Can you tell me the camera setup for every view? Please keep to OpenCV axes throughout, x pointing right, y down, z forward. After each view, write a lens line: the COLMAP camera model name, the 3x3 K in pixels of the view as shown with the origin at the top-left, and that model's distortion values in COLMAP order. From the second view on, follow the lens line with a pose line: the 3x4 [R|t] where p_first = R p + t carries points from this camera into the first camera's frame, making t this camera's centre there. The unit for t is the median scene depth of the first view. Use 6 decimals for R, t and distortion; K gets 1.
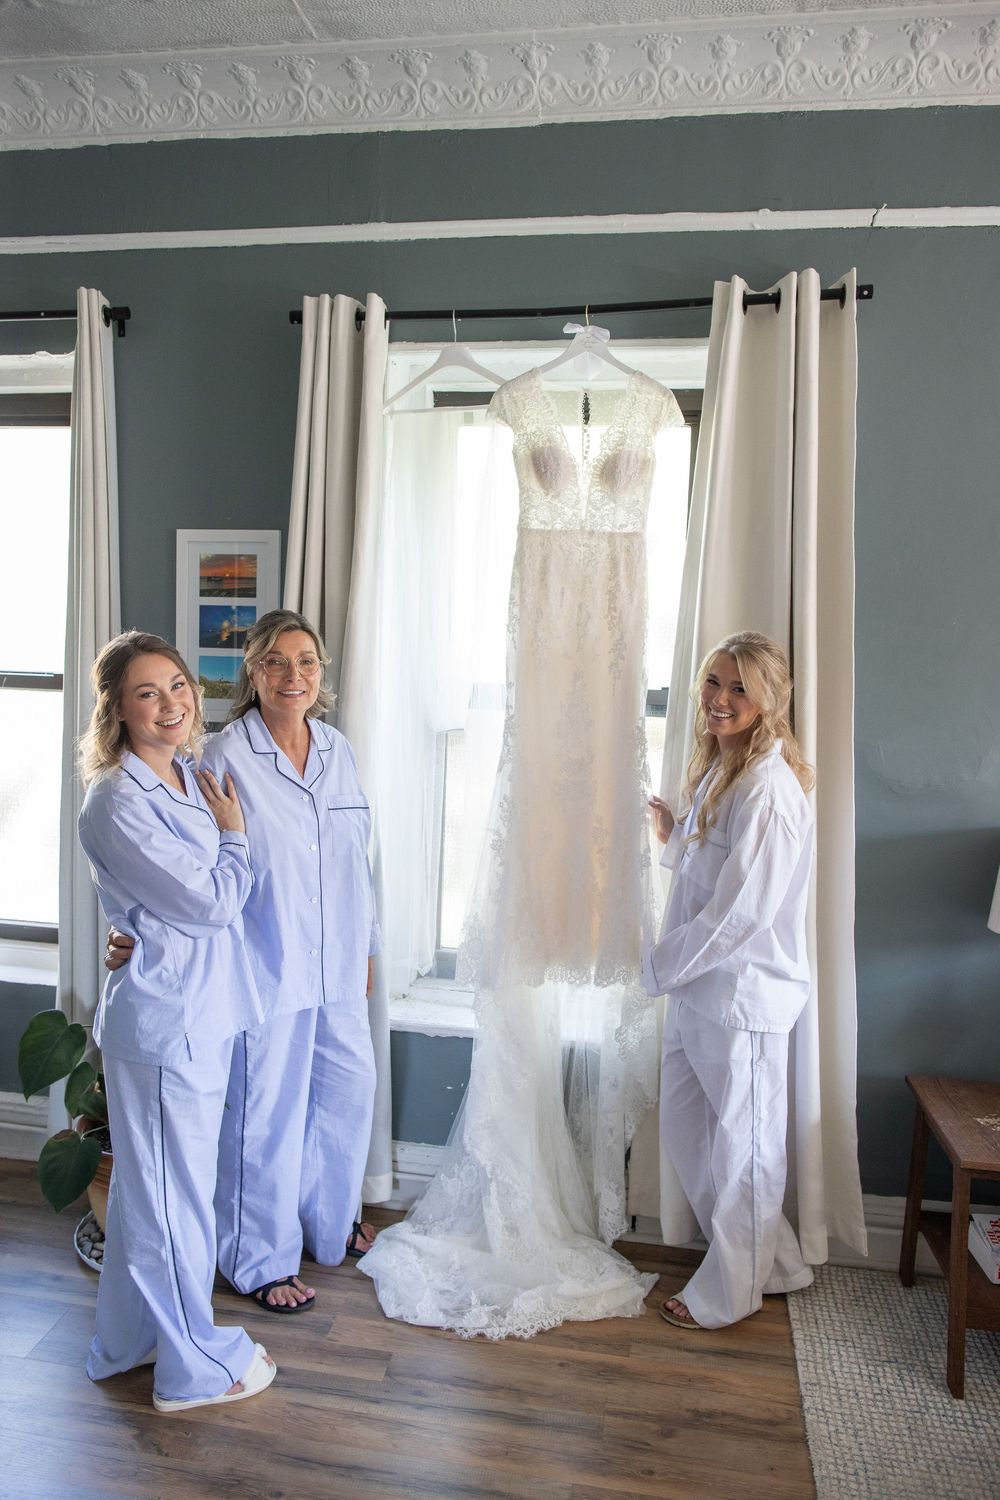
lens RADIAL K [[1011.1, 0, 498.9], [0, 1011.1, 728.3], [0, 0, 1]] dist [-0.059130, 0.046086]
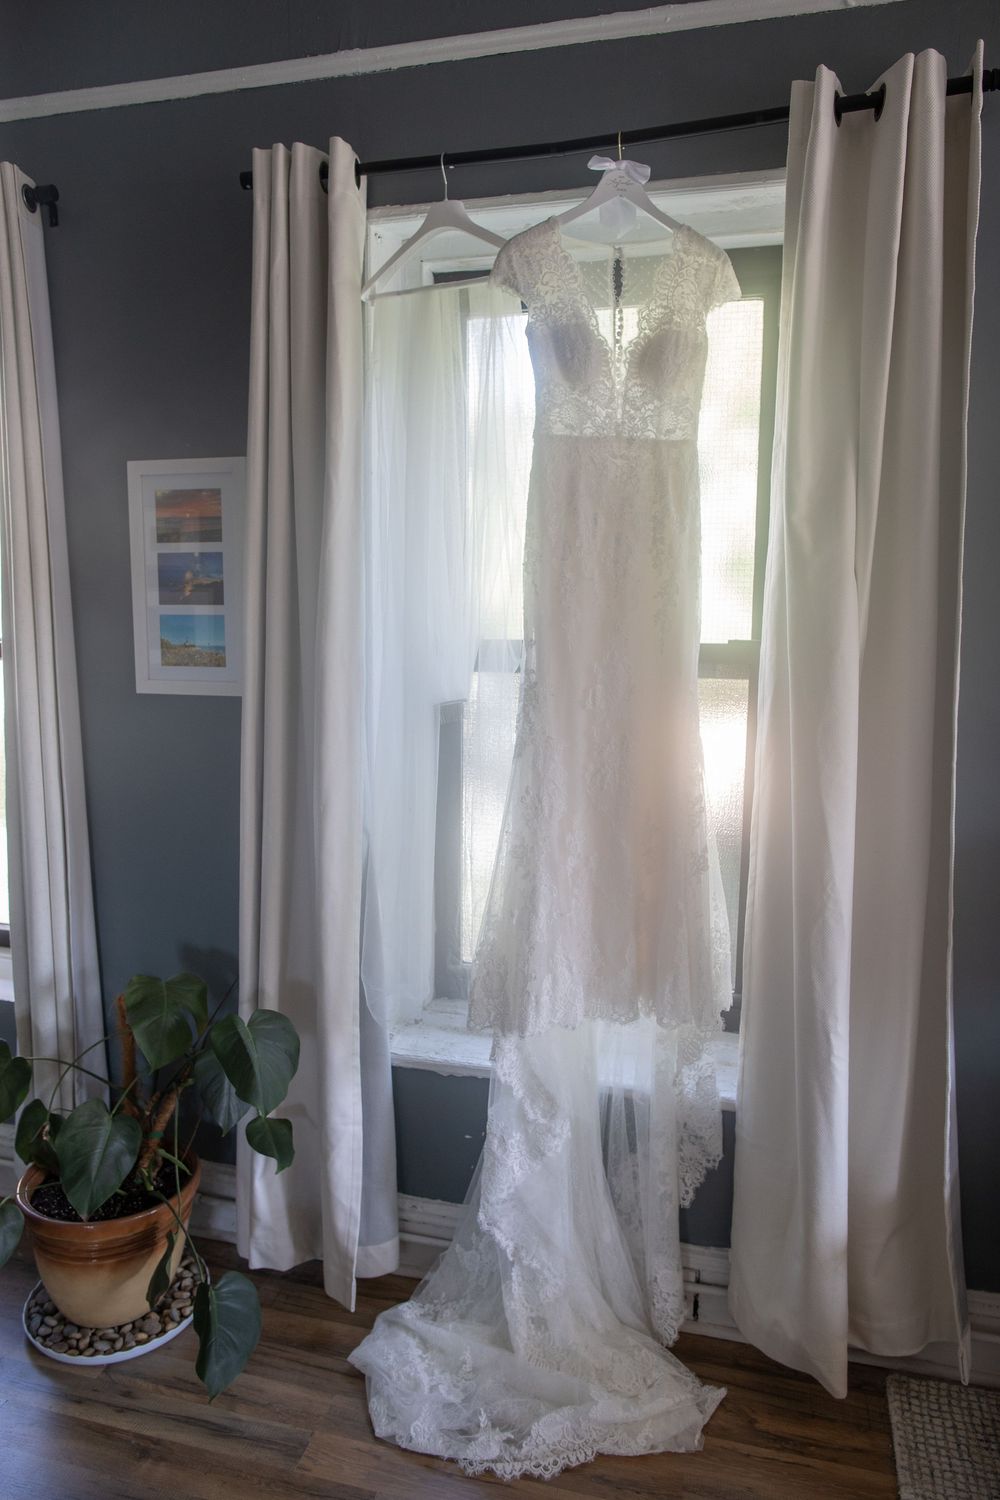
lens RADIAL K [[1011.1, 0, 498.9], [0, 1011.1, 728.3], [0, 0, 1]] dist [-0.059130, 0.046086]
pose [[0.994062, -0.012270, -0.108119, 0.073507], [0.018398, 0.998269, 0.055863, -0.021836], [0.107247, -0.057521, 0.992567, 0.225187]]
